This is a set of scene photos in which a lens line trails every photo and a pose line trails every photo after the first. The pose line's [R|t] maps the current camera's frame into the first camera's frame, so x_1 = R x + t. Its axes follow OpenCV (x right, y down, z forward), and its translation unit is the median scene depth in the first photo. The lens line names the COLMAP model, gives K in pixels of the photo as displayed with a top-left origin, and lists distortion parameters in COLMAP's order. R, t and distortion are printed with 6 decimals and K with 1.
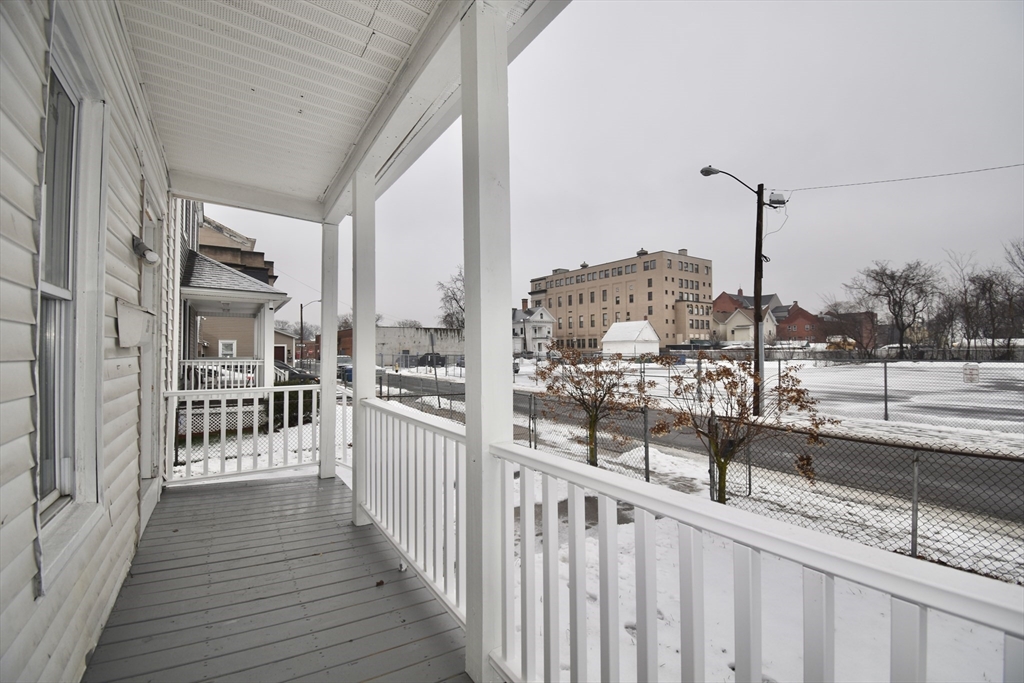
lens RADIAL K [[460.0, 0, 520.1], [0, 460.0, 338.8], [0, 0, 1]] dist [0.018918, -0.029167]
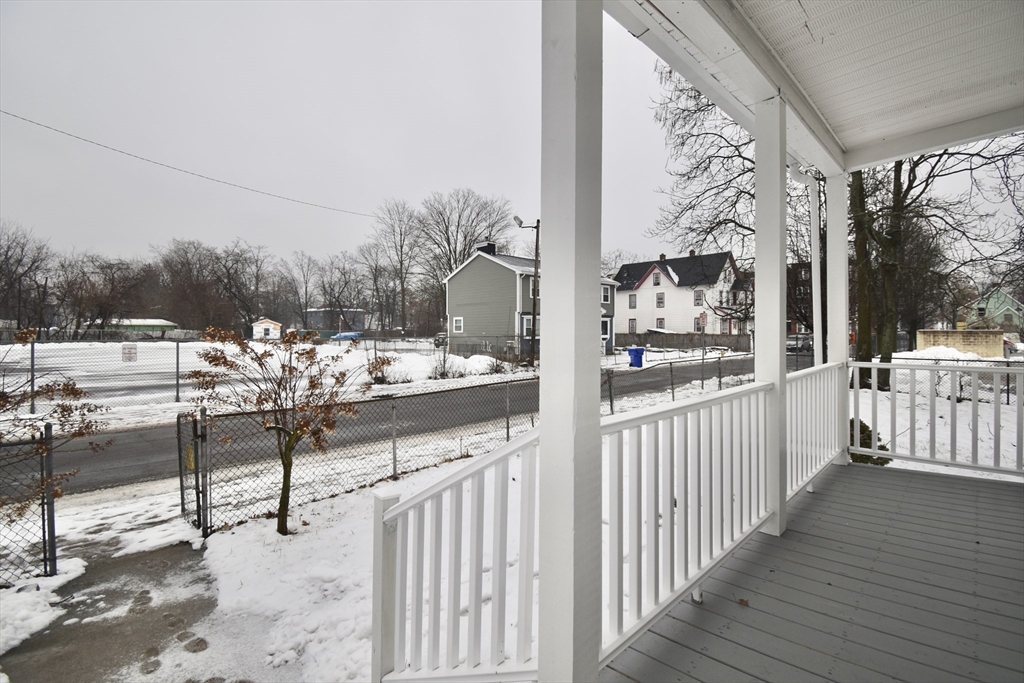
lens RADIAL K [[460.0, 0, 520.1], [0, 460.0, 338.8], [0, 0, 1]] dist [0.018918, -0.029167]
pose [[-0.230883, -0.014546, 0.972873, -0.344101], [-0.024144, 0.999666, 0.009216, 0.018381], [-0.972682, -0.021361, -0.231157, 0.543368]]
